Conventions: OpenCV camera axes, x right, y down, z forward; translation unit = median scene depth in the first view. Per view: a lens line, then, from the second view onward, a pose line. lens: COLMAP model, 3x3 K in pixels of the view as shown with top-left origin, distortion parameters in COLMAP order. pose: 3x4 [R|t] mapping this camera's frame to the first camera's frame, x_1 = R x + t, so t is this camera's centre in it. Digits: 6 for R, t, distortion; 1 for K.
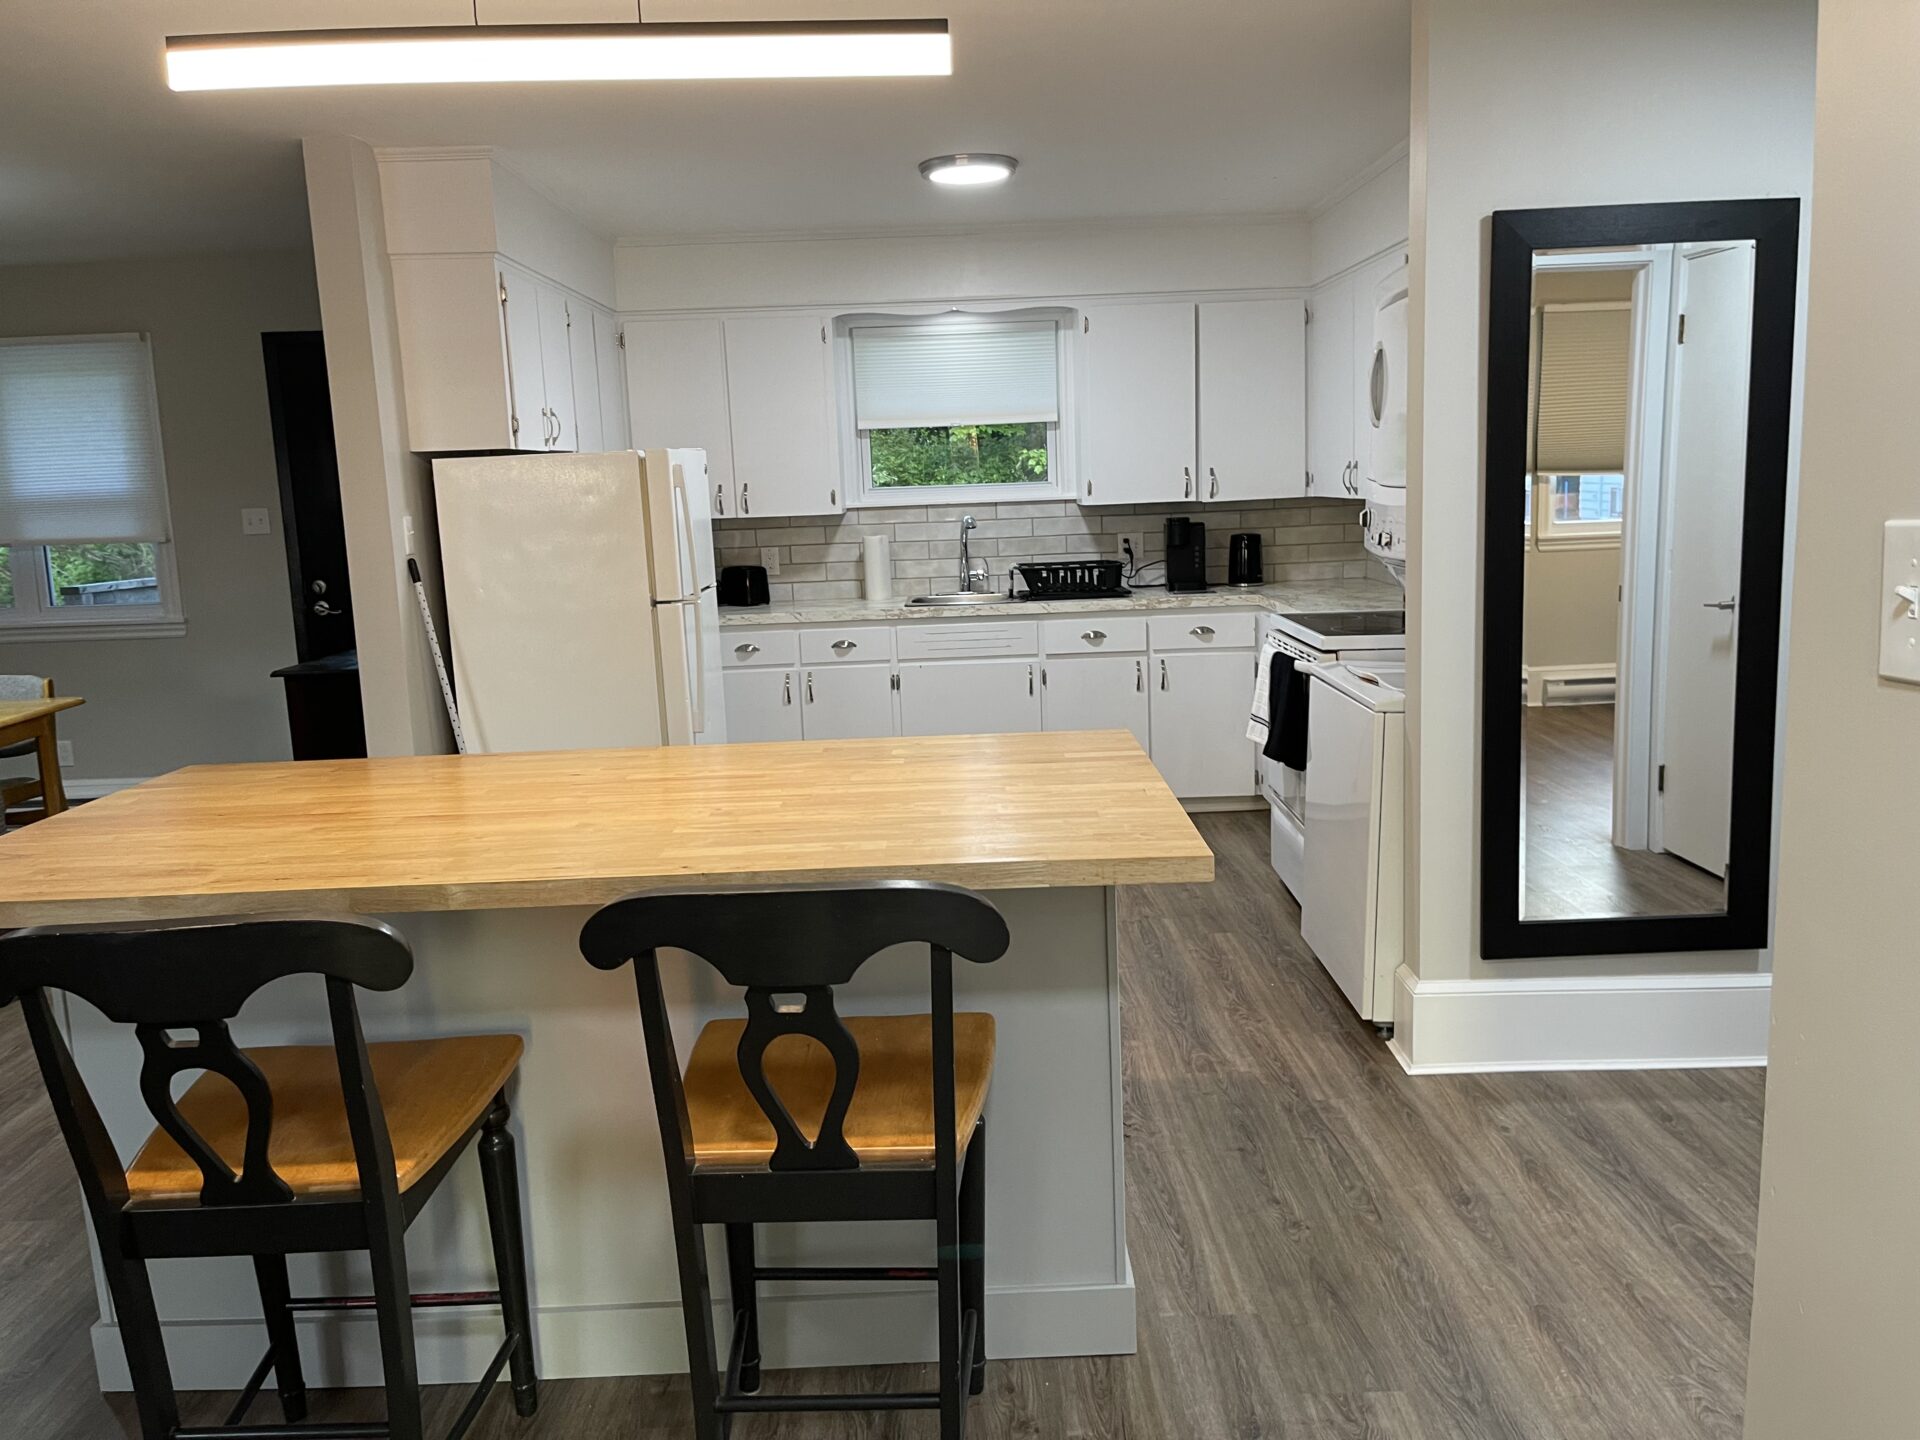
lens RADIAL K [[1430.5, 0, 964.4], [0, 1430.5, 682.5], [0, 0, 1]] dist [0.118496, -0.234956]
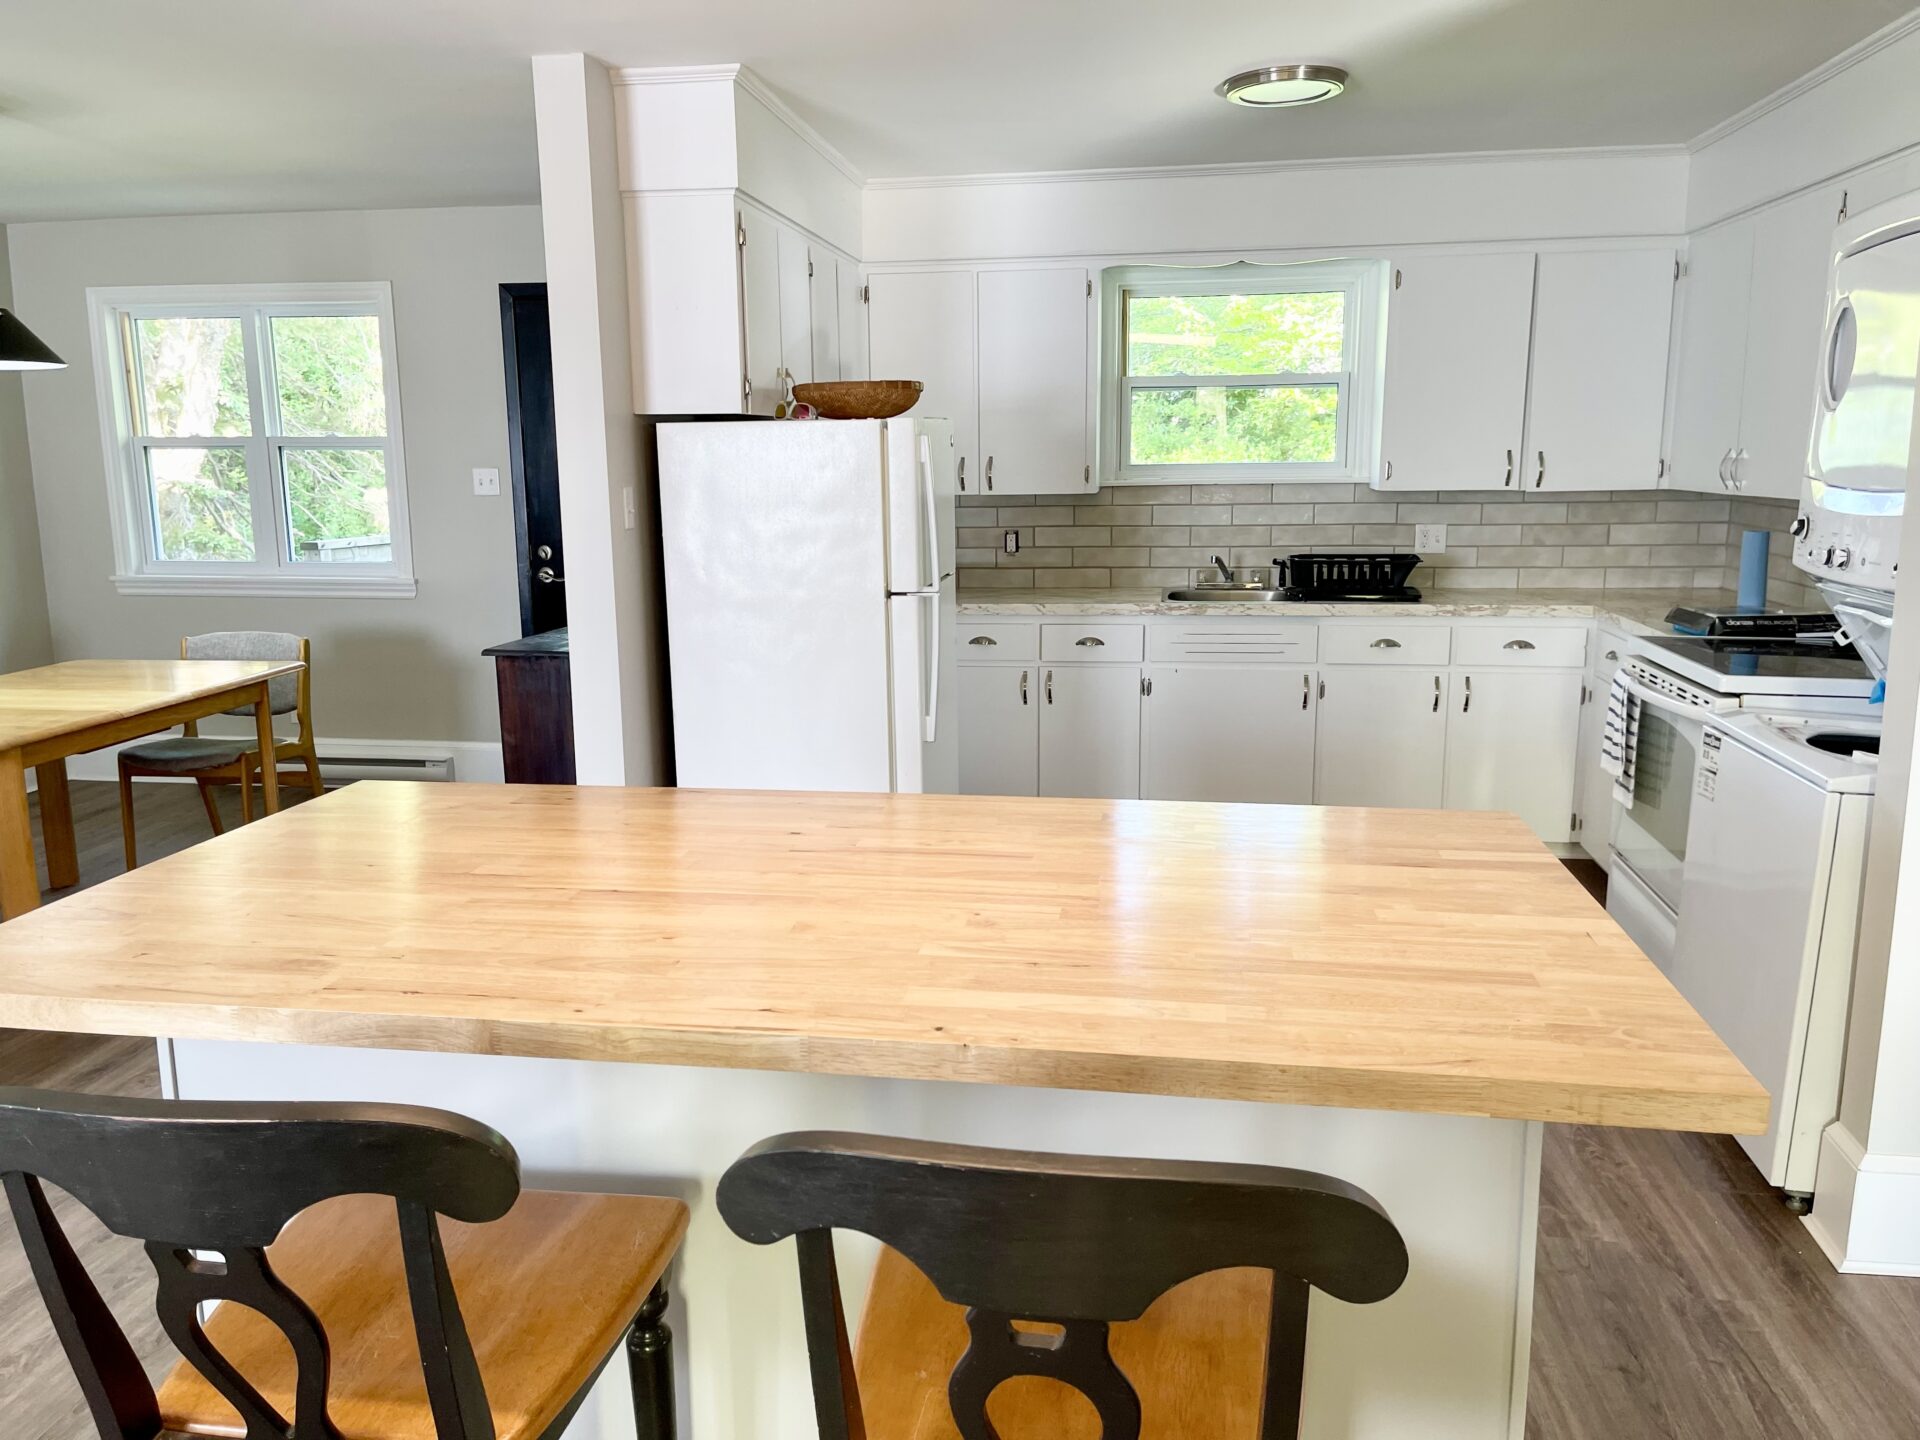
lens RADIAL K [[1475.5, 0, 960.0], [0, 1475.5, 720.0], [0, 0, 1]] dist [0.066199, -0.106333]
pose [[0.986565, 0.055616, -0.153609, -0.041830], [-0.049503, 0.997833, 0.043337, -0.026806], [0.155686, -0.035151, 0.987181, 0.163283]]
